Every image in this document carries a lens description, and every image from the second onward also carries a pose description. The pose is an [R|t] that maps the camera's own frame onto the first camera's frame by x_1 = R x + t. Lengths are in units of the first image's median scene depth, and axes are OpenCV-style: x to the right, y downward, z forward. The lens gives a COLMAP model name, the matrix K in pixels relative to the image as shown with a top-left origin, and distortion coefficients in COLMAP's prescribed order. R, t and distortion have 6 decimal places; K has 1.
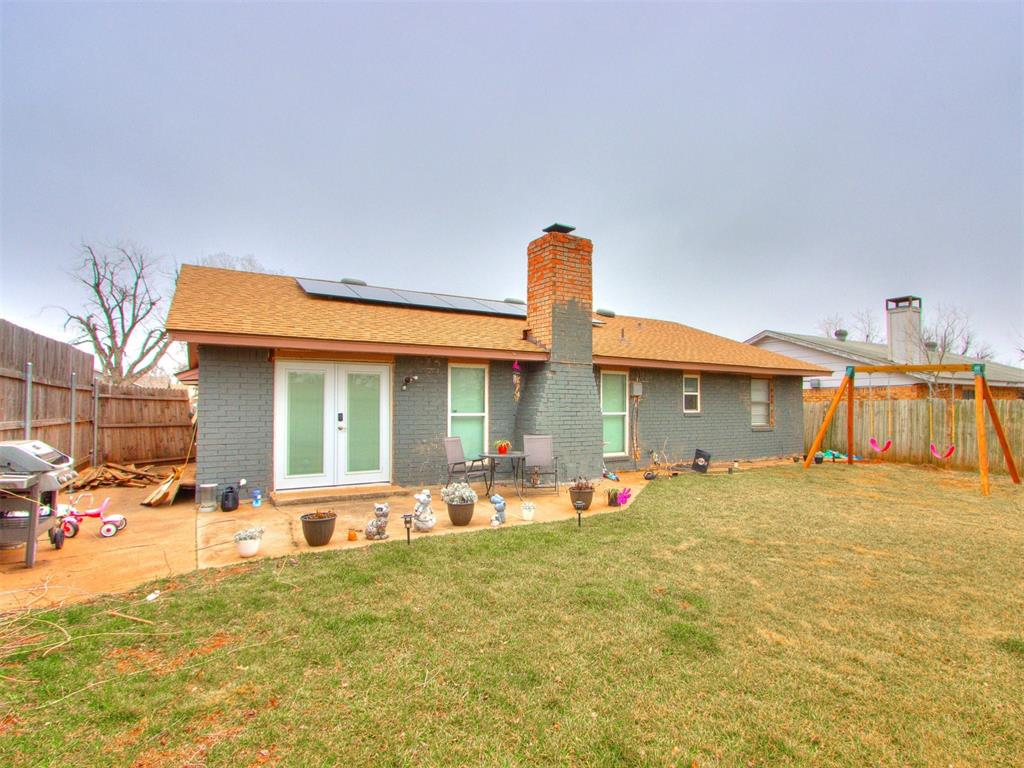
lens RADIAL K [[506.7, 0, 547.9], [0, 506.7, 390.5], [0, 0, 1]] dist [-0.000562, 0.000145]
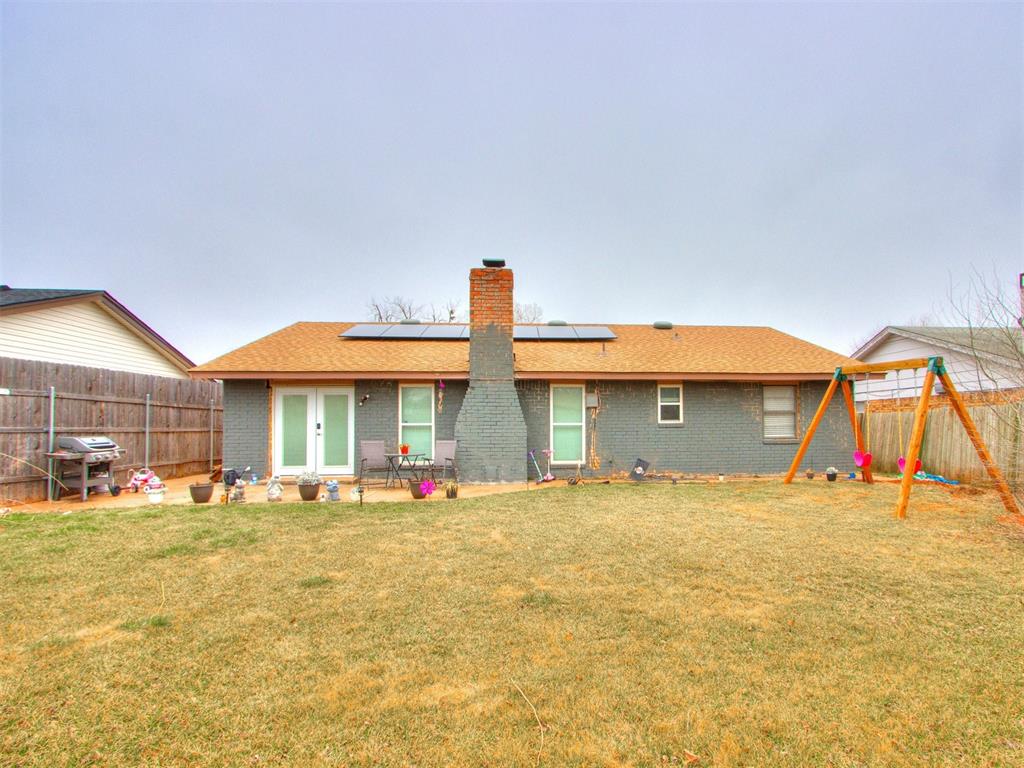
lens RADIAL K [[518.8, 0, 563.2], [0, 518.8, 413.5], [0, 0, 1]] dist [-0.000674, 0.000586]
pose [[0.902315, -0.017719, -0.430713, 0.697785], [0.020632, 0.999785, 0.002091, 0.024569], [0.430583, -0.010773, 0.902487, 0.002807]]
